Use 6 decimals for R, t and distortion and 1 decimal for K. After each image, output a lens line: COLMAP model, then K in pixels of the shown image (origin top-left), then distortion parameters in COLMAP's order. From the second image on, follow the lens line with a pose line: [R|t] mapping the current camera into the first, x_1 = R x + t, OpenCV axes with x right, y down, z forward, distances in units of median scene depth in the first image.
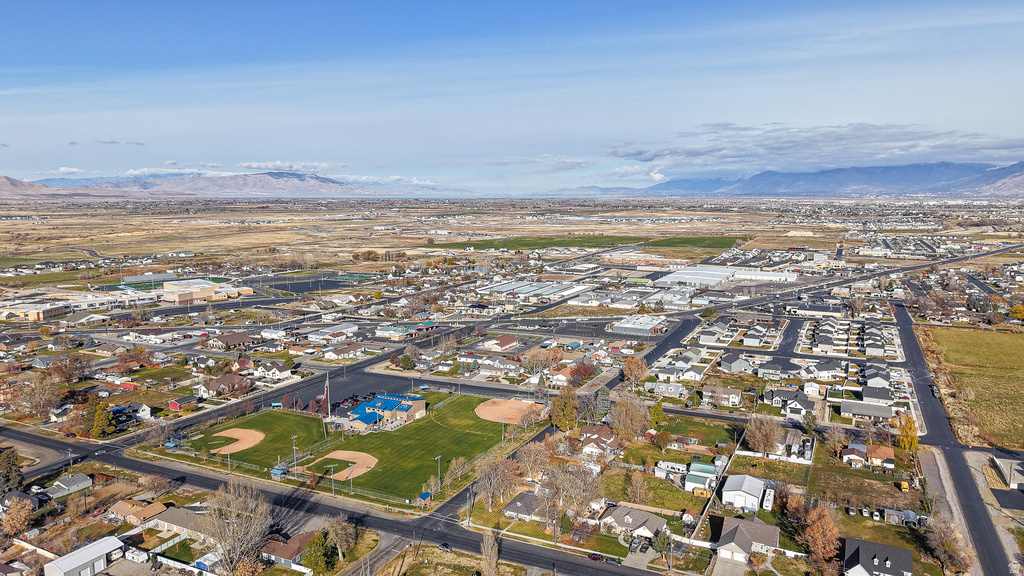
lens RADIAL K [[680.5, 0, 512.0], [0, 680.5, 288.0], [0, 0, 1]] dist [0.064762, -0.091804]
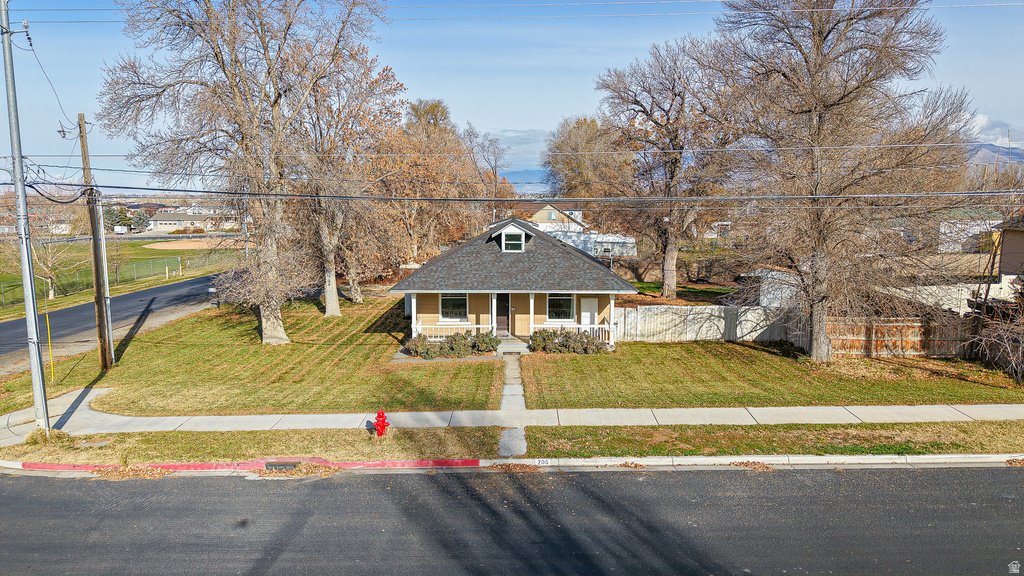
lens RADIAL K [[691.0, 0, 512.0], [0, 691.0, 288.0], [0, 0, 1]] dist [0.030505, -0.039322]
pose [[0.908097, -0.062196, 0.414115, -0.030053], [0.061547, 0.997993, 0.014923, 0.212006], [-0.414212, 0.011936, 0.910102, 0.577325]]
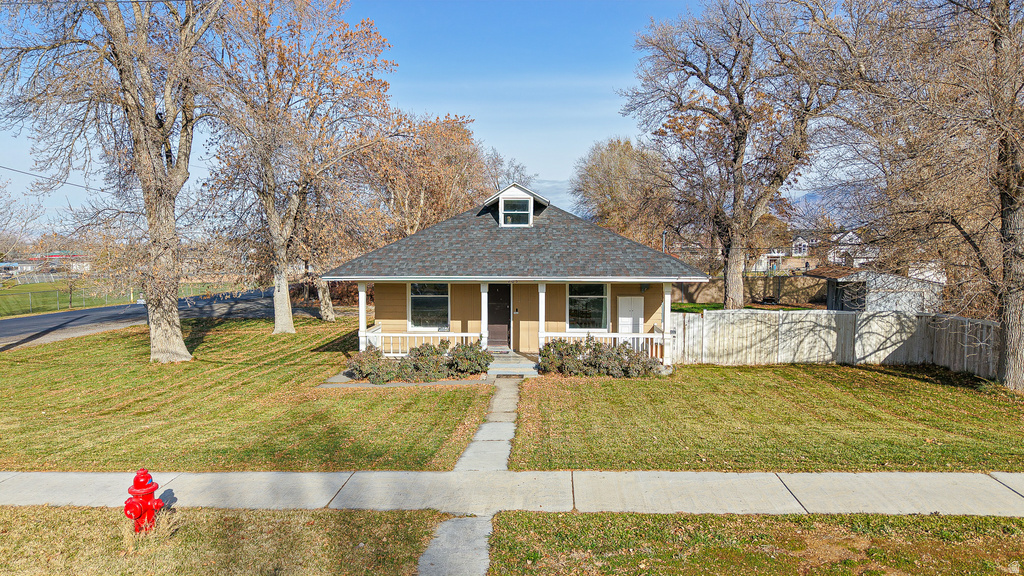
lens RADIAL K [[692.3, 0, 512.0], [0, 692.3, 288.0], [0, 0, 1]] dist [0.001041, -0.002308]
pose [[0.927011, -0.030399, 0.373800, -0.015857], [0.055977, 0.996760, -0.057760, 0.217333], [-0.370833, 0.074468, 0.925709, 0.602943]]
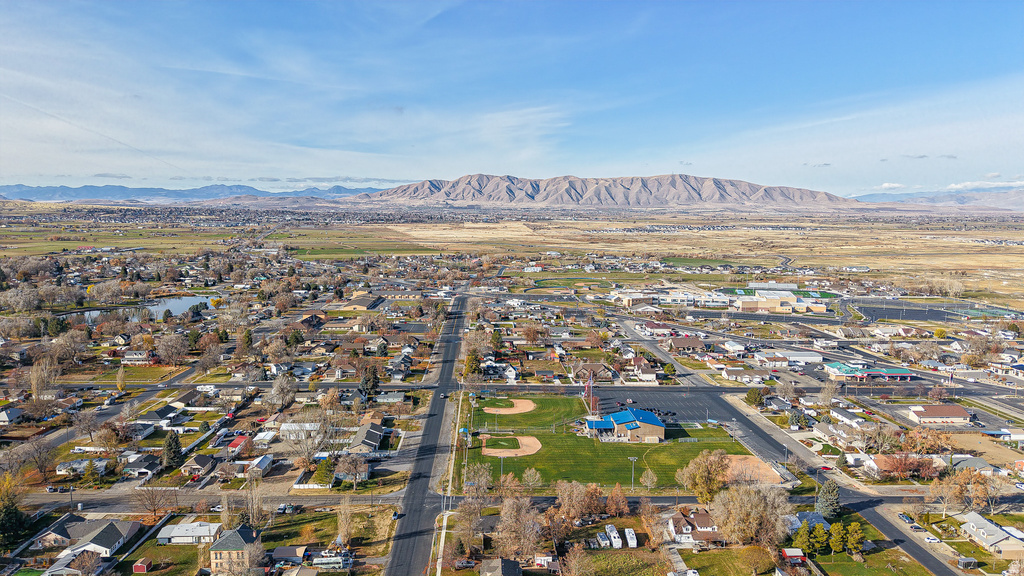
lens RADIAL K [[680.5, 0, 512.0], [0, 680.5, 288.0], [0, 0, 1]] dist [0.064762, -0.091804]
pose [[0.485497, 0.108764, -0.867446, 0.564018], [-0.126908, 0.990489, 0.053163, -0.048116], [0.864978, 0.084275, 0.494682, 0.341732]]
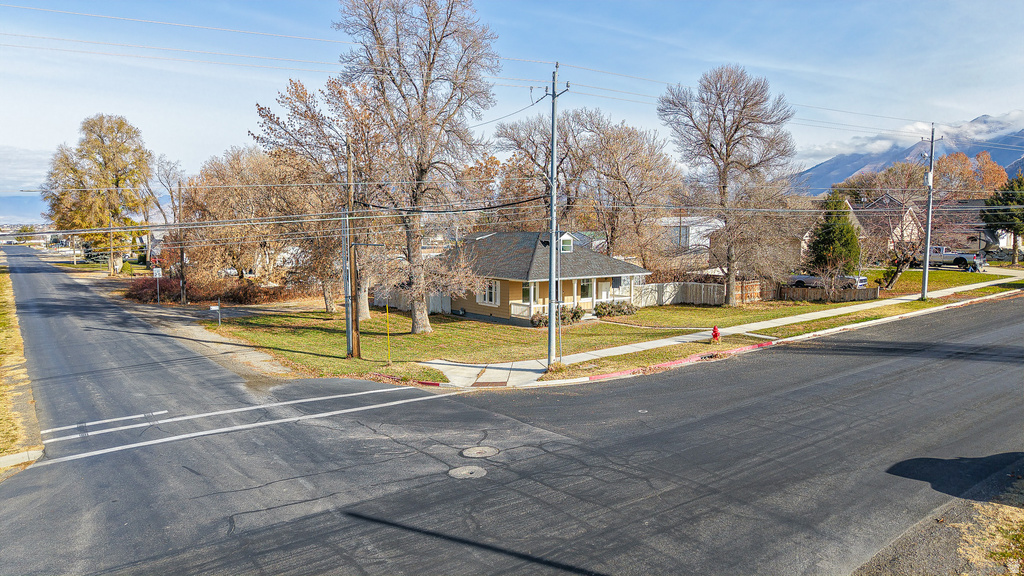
lens RADIAL K [[683.7, 0, 512.0], [0, 683.7, 288.0], [0, 0, 1]] dist [0.038180, -0.045313]
pose [[0.461198, -0.085103, 0.883207, -0.108549], [0.123667, 0.991840, 0.030994, 0.210116], [-0.878637, 0.094929, 0.467958, 0.607709]]
